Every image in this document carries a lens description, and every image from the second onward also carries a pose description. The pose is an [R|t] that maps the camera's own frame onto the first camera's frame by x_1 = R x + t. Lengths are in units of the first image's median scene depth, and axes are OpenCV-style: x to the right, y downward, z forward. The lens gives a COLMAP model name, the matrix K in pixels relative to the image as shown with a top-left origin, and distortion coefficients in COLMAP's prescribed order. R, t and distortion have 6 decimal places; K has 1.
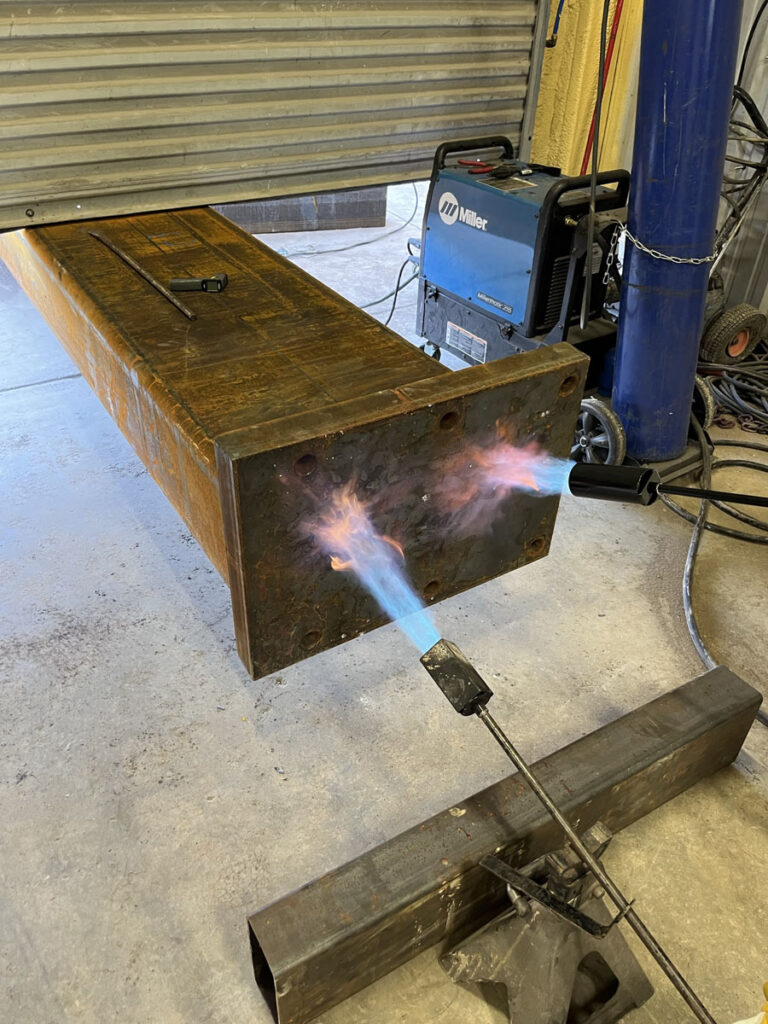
lens RADIAL K [[778.5, 0, 375.5], [0, 778.5, 517.5], [0, 0, 1]] dist [0.053373, -0.075802]
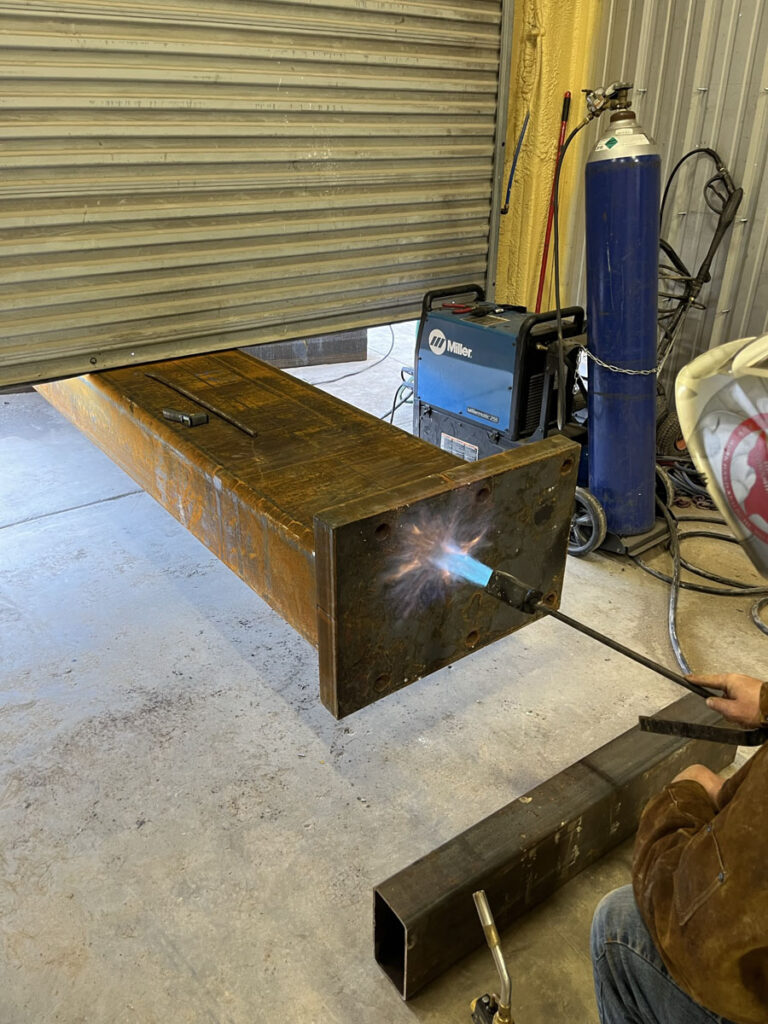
lens RADIAL K [[778.5, 0, 389.4], [0, 778.5, 511.6], [0, 0, 1]] dist [0.053373, -0.075802]
pose [[0.995652, -0.059760, 0.071454, -0.107658], [0.070727, 0.984187, -0.162398, 0.070521], [-0.060619, 0.166746, 0.984135, -0.179290]]
